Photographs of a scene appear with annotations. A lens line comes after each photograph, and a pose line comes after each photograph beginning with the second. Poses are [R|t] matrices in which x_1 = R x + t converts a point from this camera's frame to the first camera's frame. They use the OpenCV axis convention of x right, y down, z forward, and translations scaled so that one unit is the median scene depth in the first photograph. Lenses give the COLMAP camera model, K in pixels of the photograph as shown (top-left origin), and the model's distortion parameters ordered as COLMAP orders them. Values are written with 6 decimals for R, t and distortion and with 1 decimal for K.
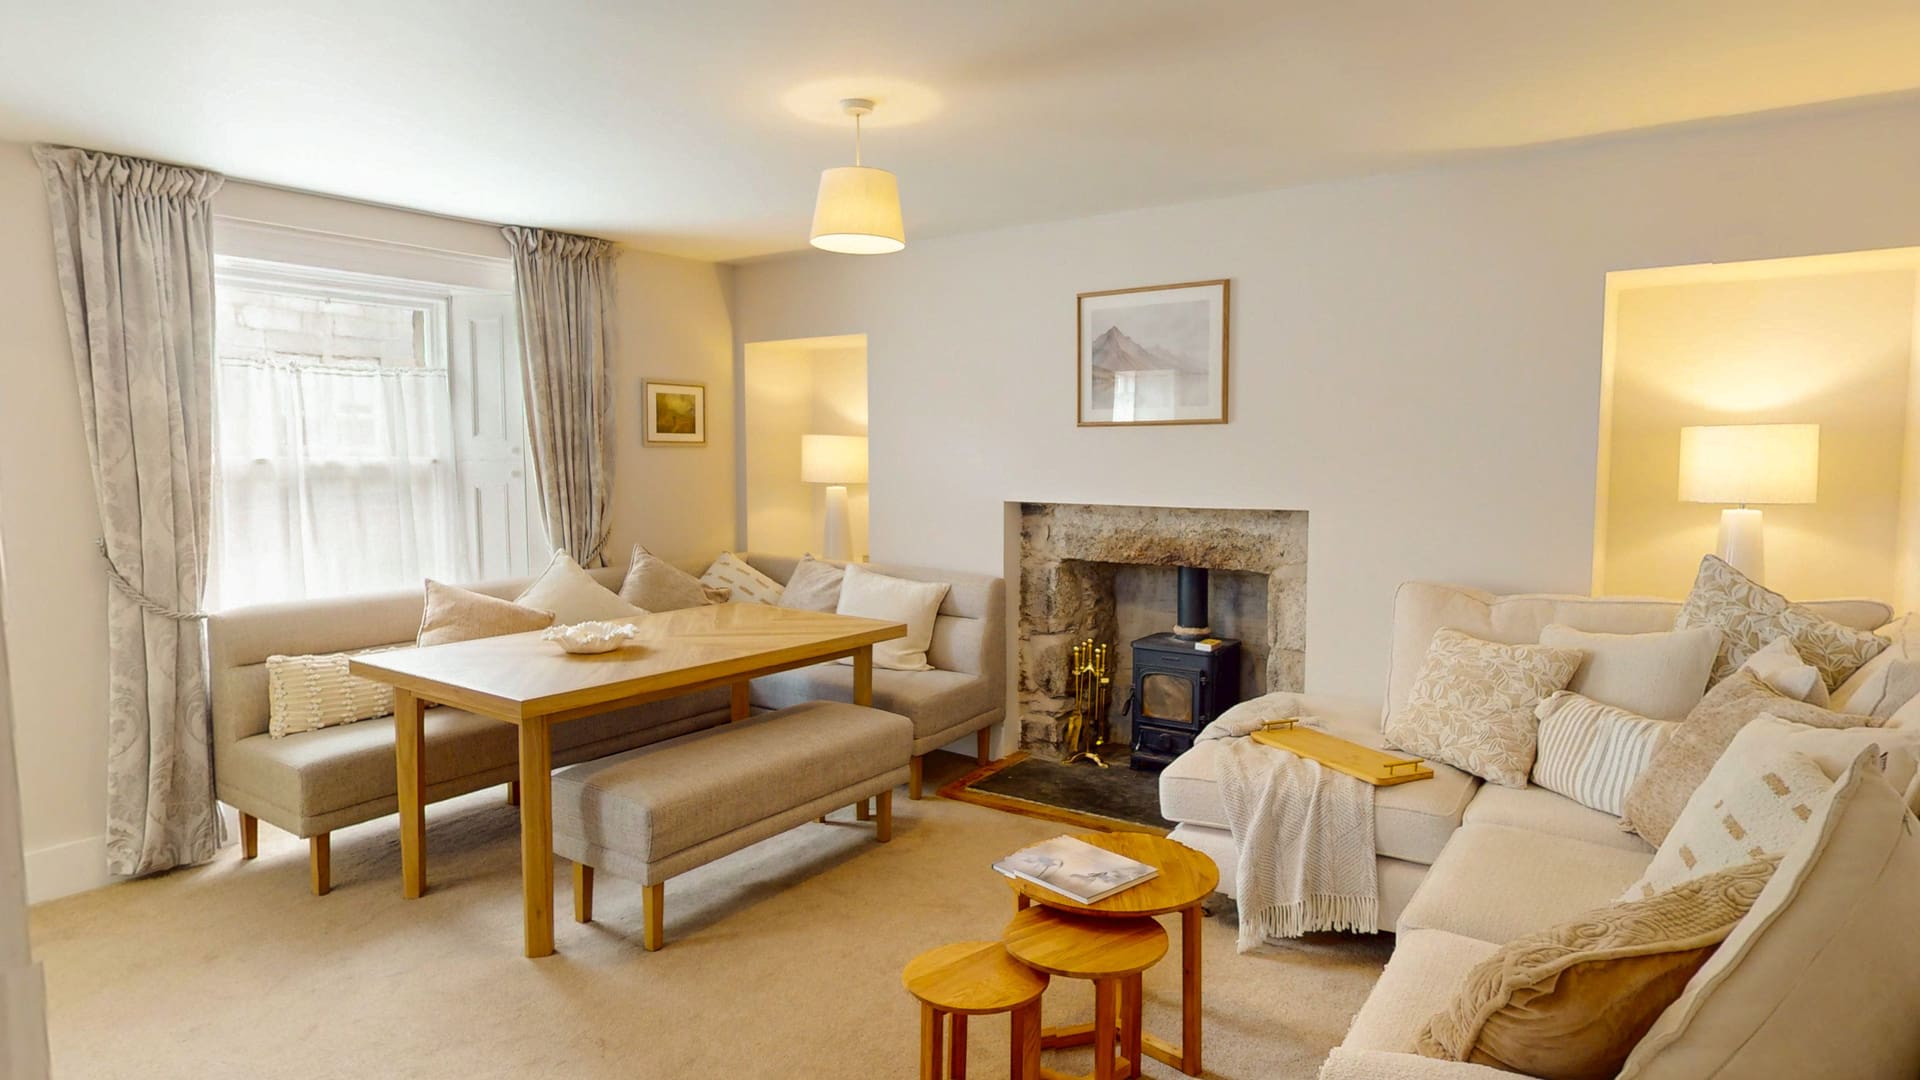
lens RADIAL K [[1061.4, 0, 958.6], [0, 1061.4, 541.9], [0, 0, 1]] dist [-0.005271, -0.000335]
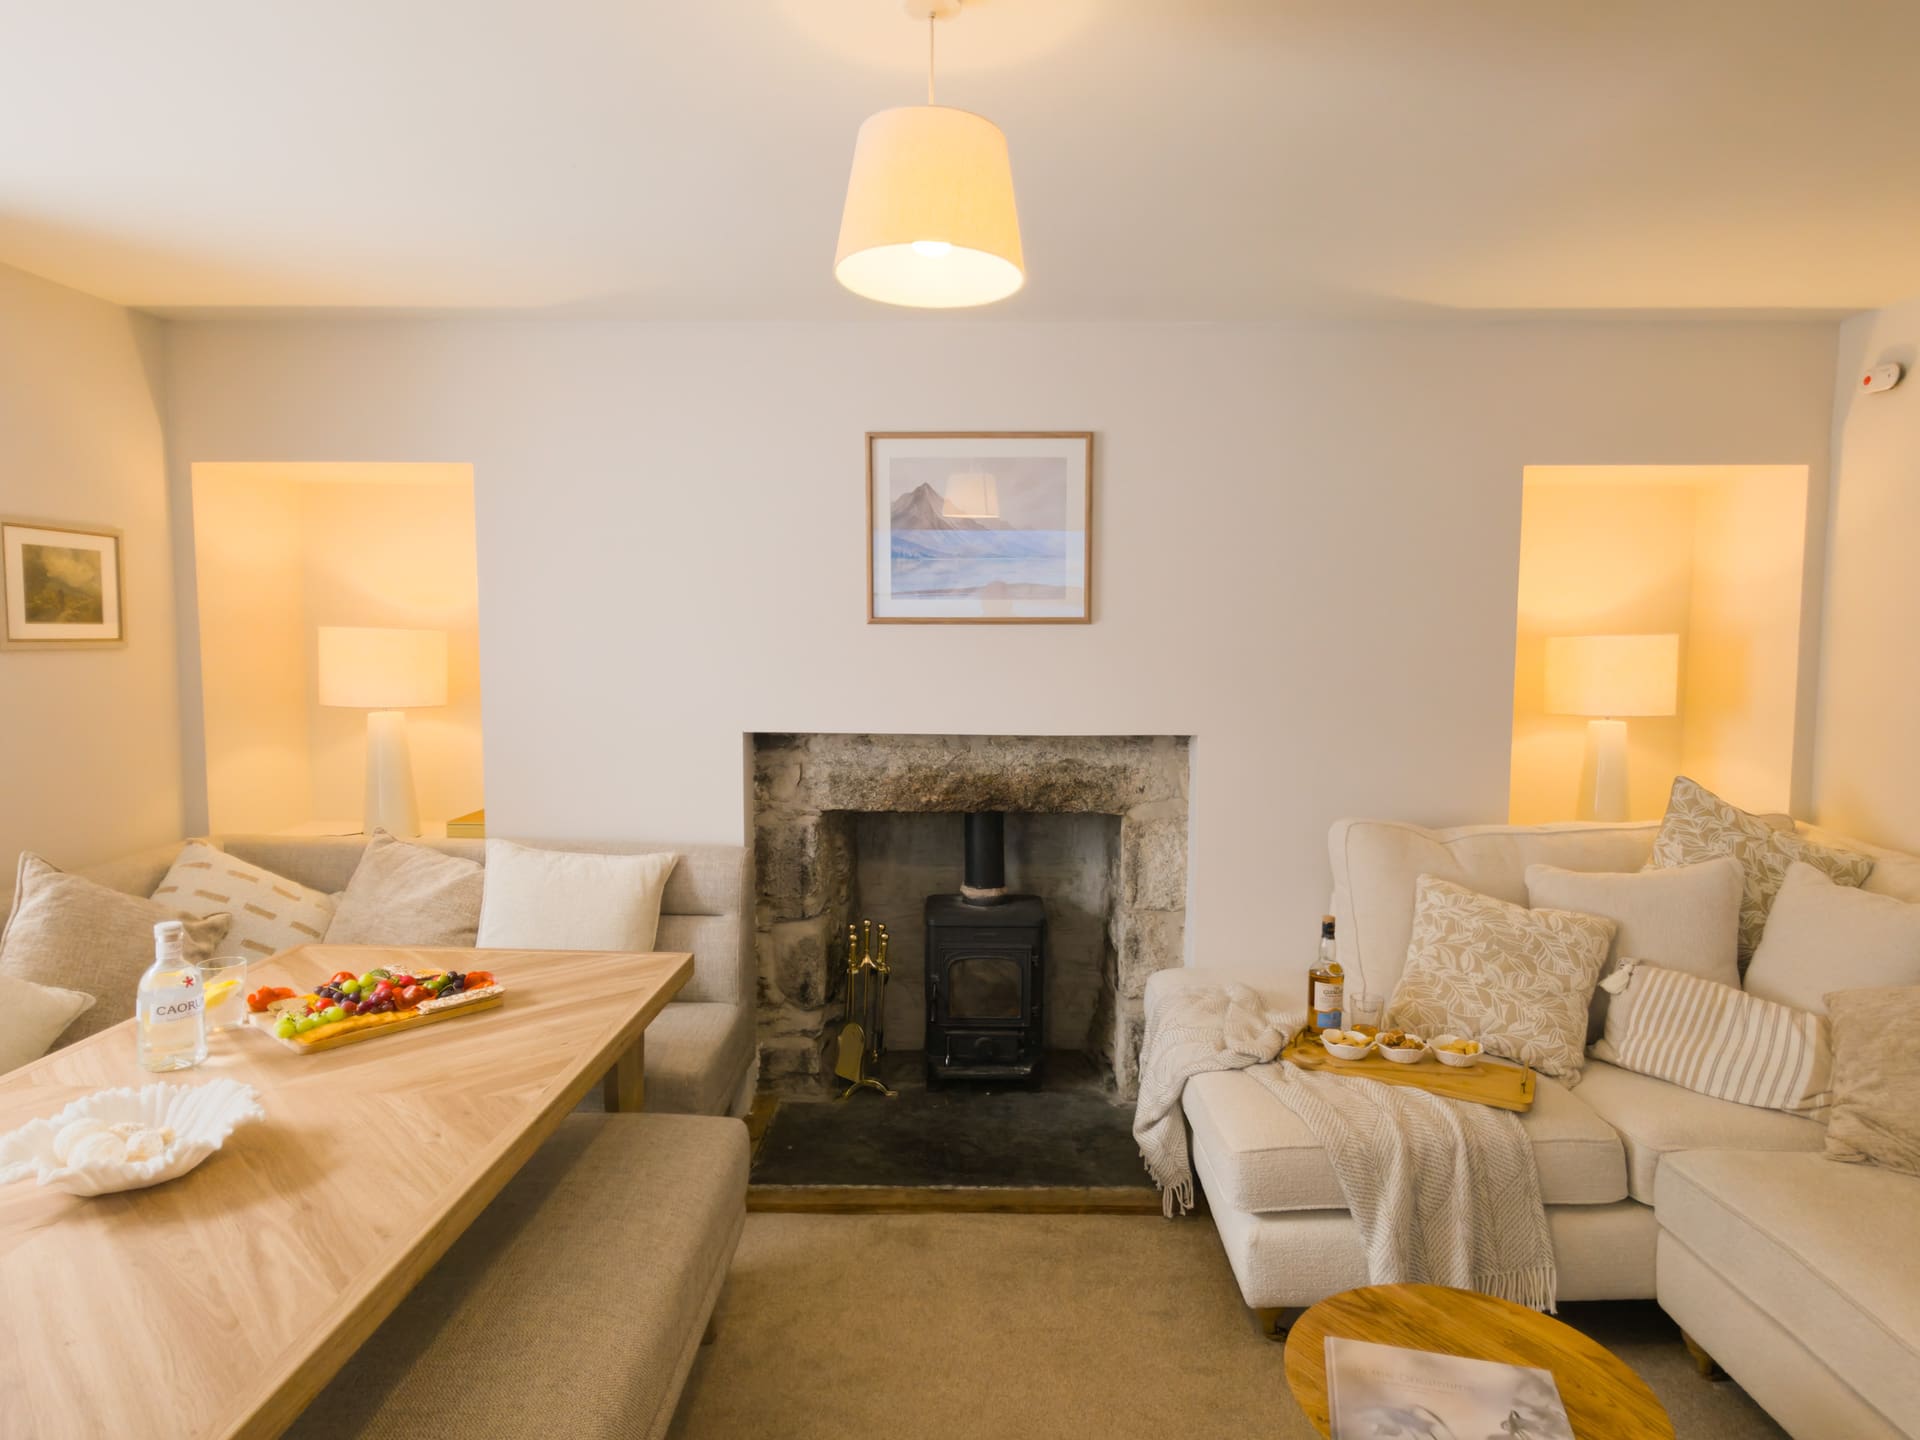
lens RADIAL K [[1118.0, 0, 964.0], [0, 1118.0, 721.2], [0, 0, 1]] dist [0.008312, -0.003559]
pose [[0.831566, -0.040536, 0.553945, -0.234584], [0.041499, 0.999080, 0.010812, -0.047954], [-0.553874, 0.013997, 0.832483, 0.340655]]
